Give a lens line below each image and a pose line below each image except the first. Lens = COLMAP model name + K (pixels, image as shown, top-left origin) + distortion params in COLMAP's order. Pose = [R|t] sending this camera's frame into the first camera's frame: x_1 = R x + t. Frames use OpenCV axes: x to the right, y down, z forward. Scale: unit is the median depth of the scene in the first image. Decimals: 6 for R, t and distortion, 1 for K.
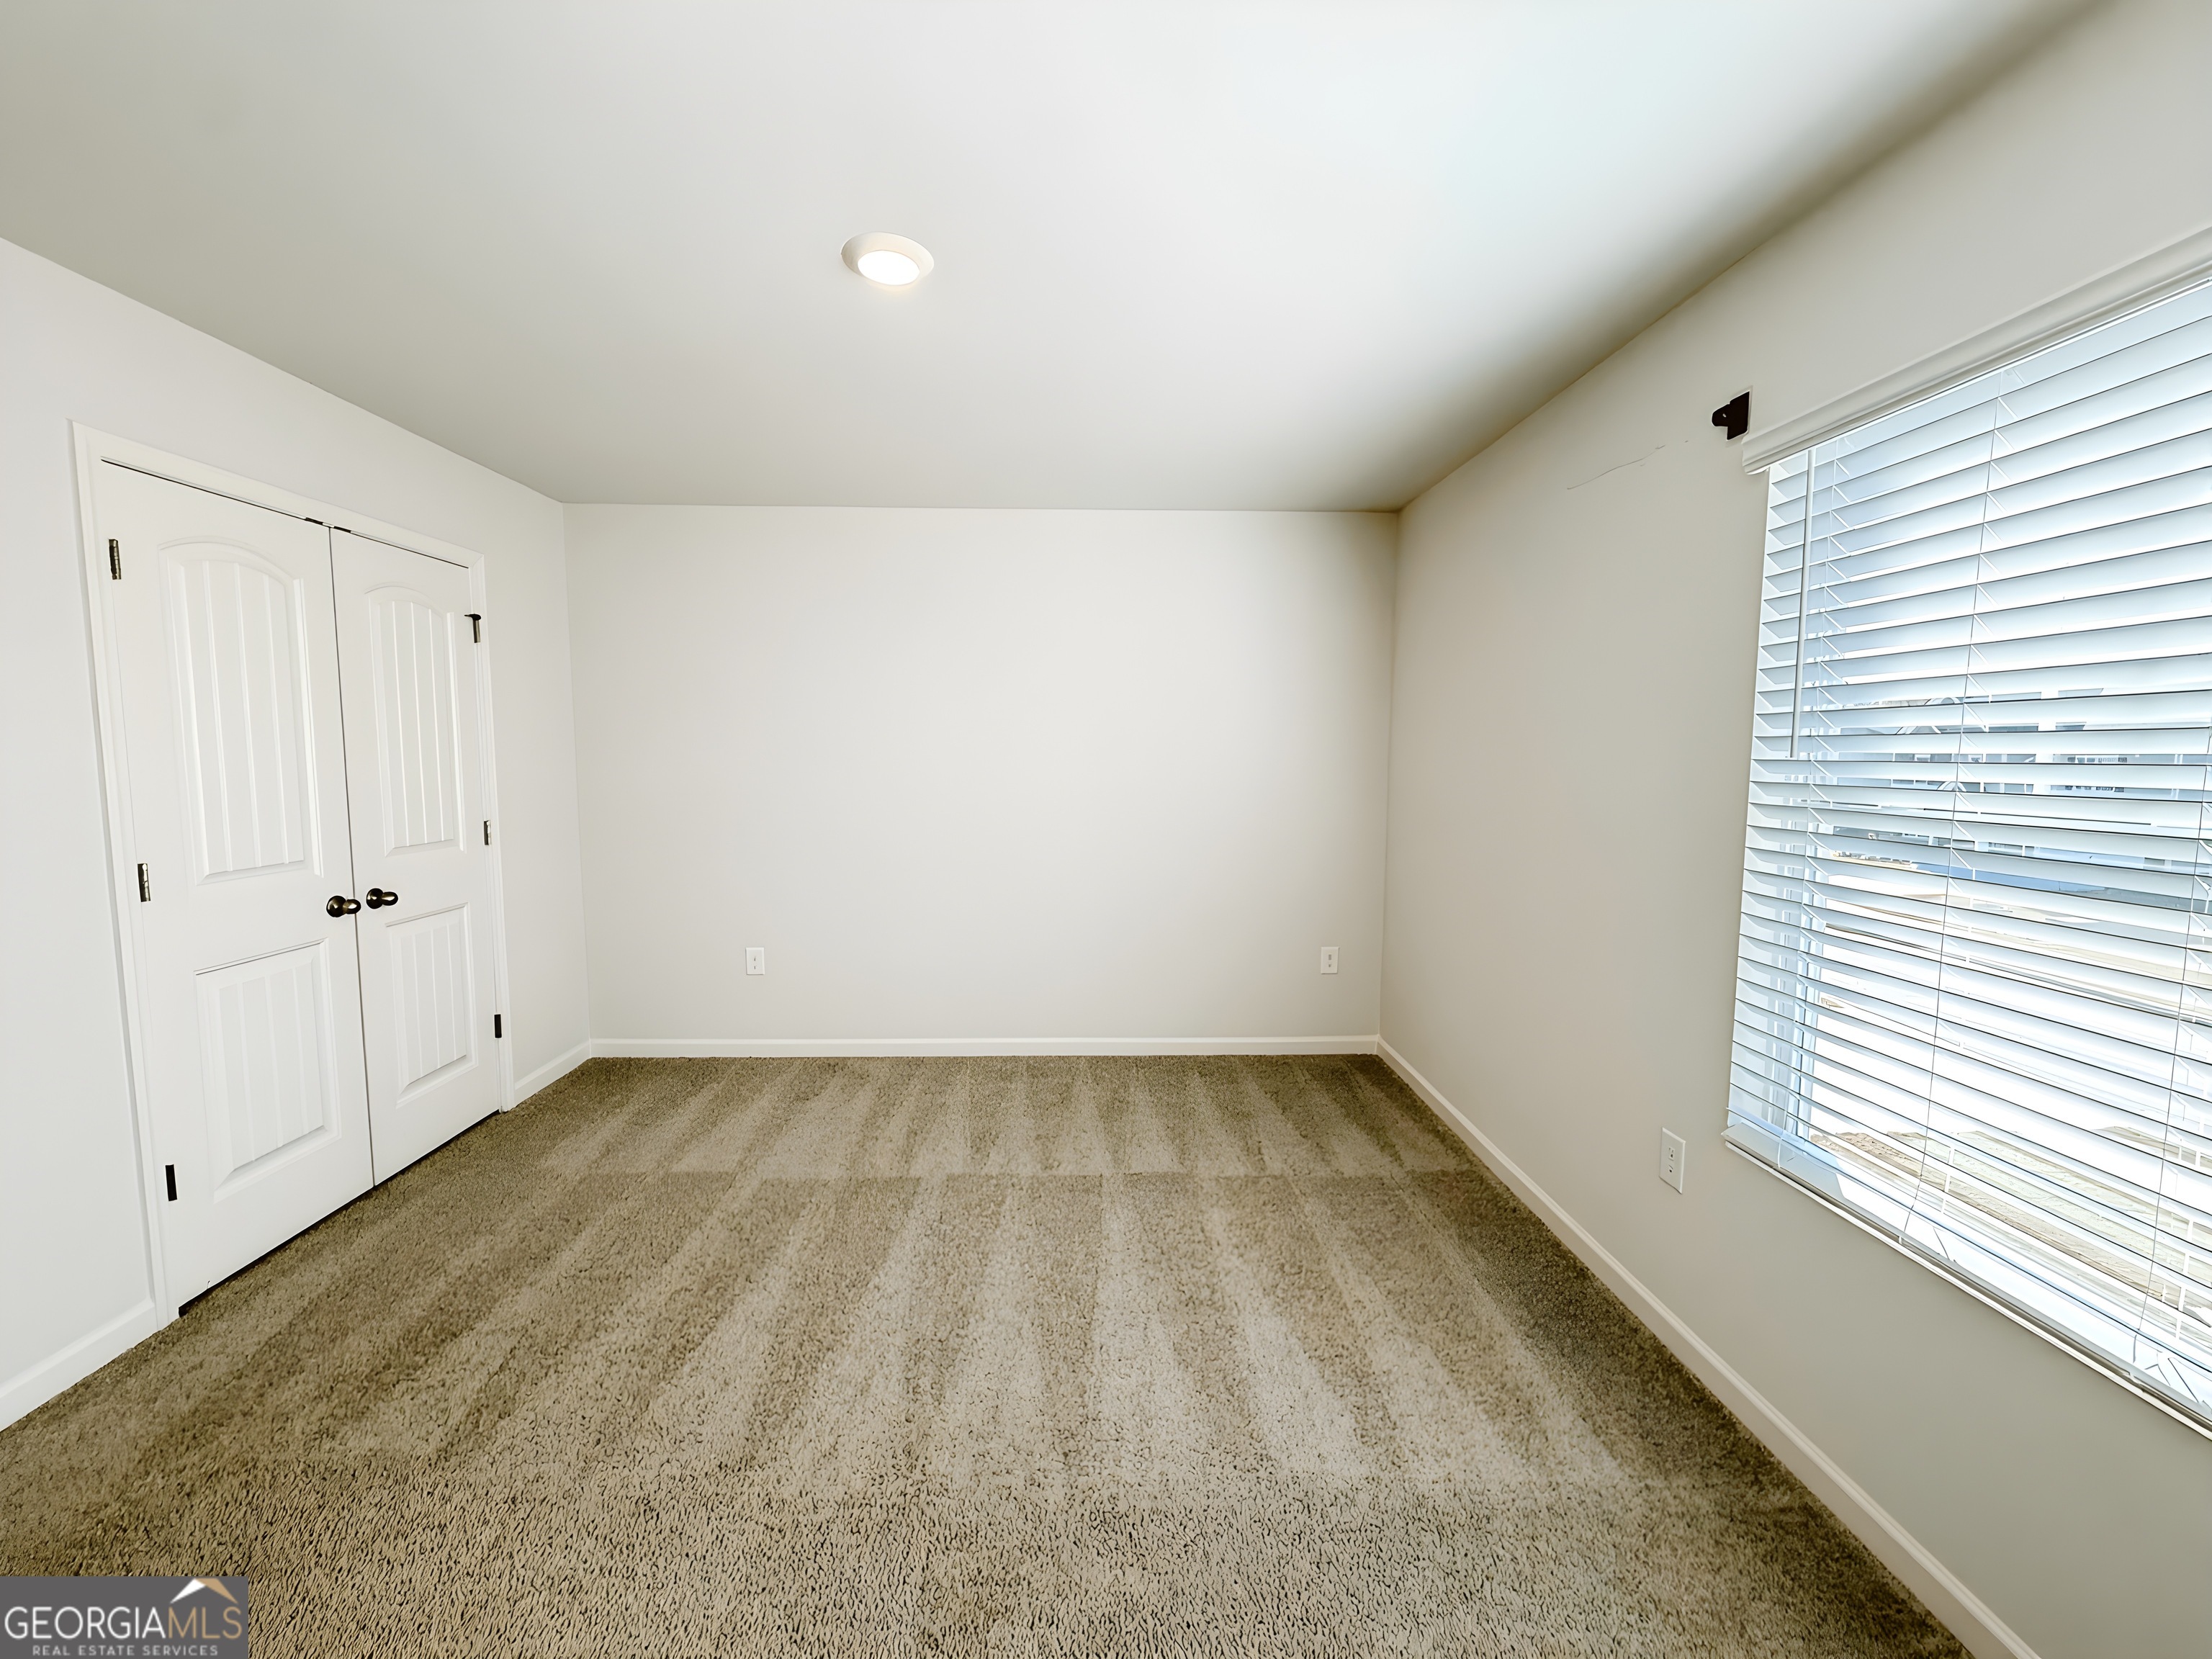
lens RADIAL K [[881.6, 0, 1106.0], [0, 881.6, 829.5], [0, 0, 1]] dist [0.000583, -0.000030]
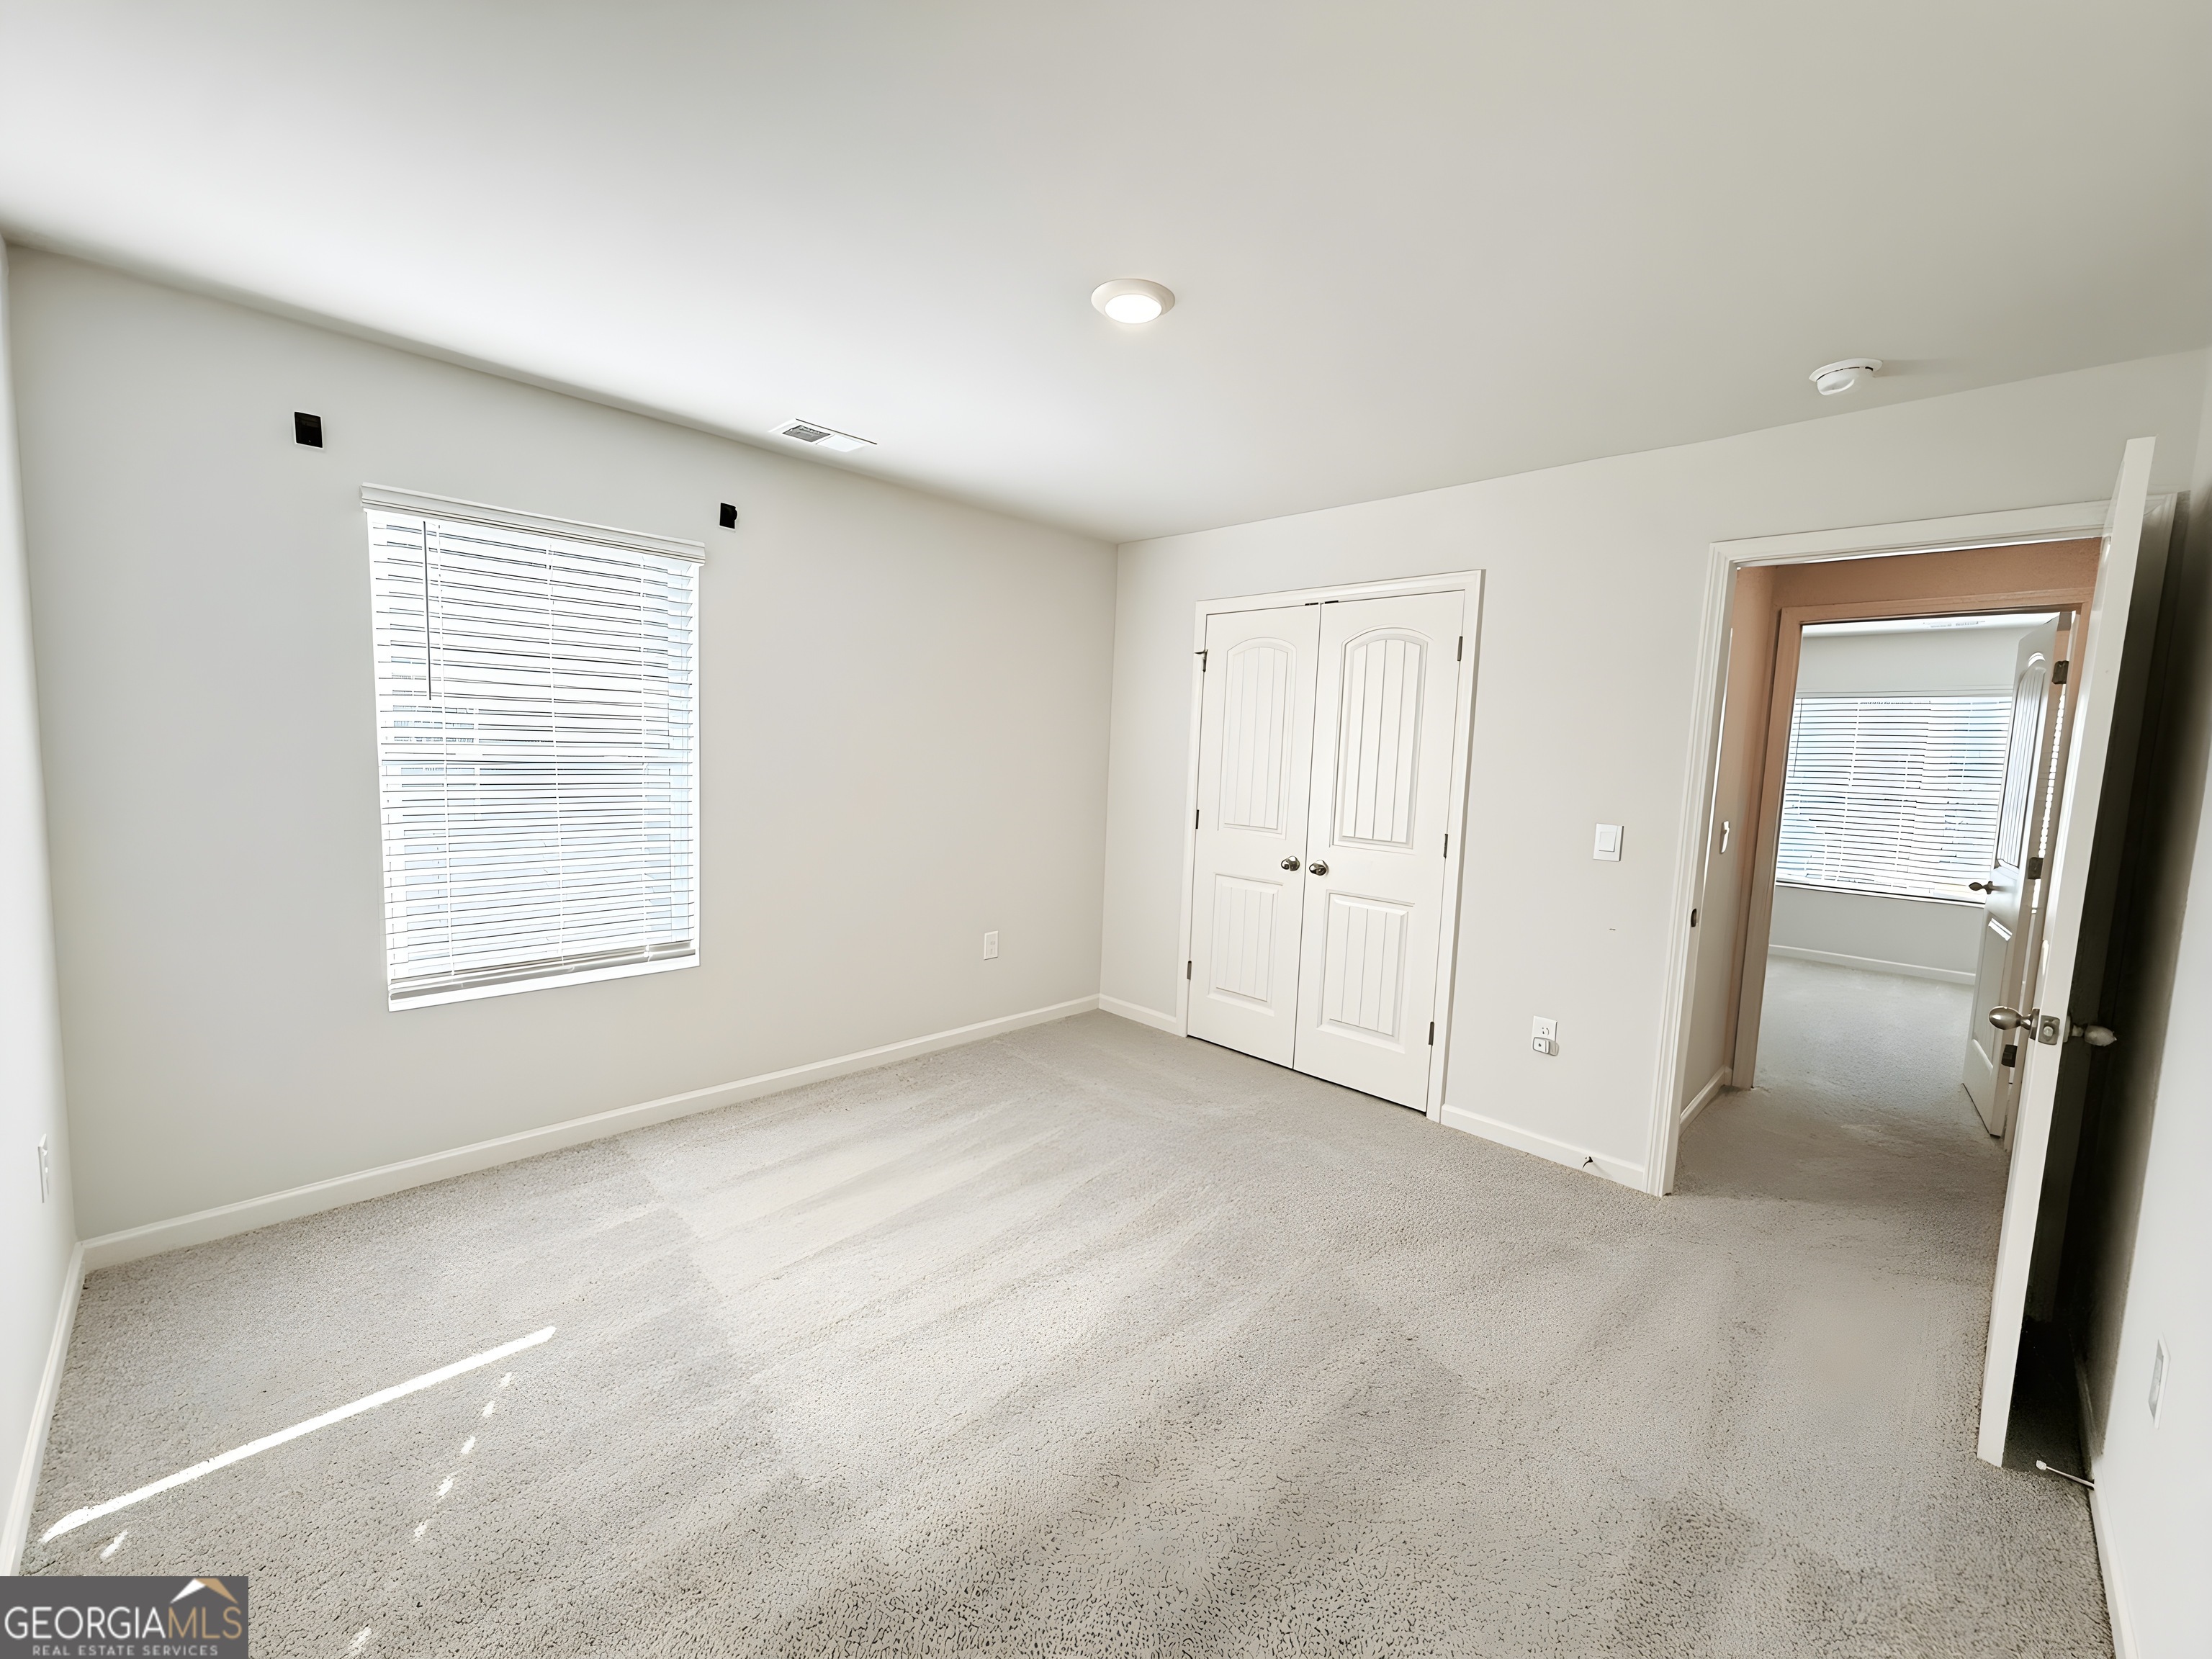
lens RADIAL K [[881.6, 0, 1106.0], [0, 881.6, 829.5], [0, 0, 1]] dist [0.000583, -0.000030]
pose [[-0.723319, 0.036195, -0.689565, 0.339354], [-0.093956, 0.984179, 0.150214, -0.151398], [0.684092, 0.173441, -0.708474, 1.718591]]
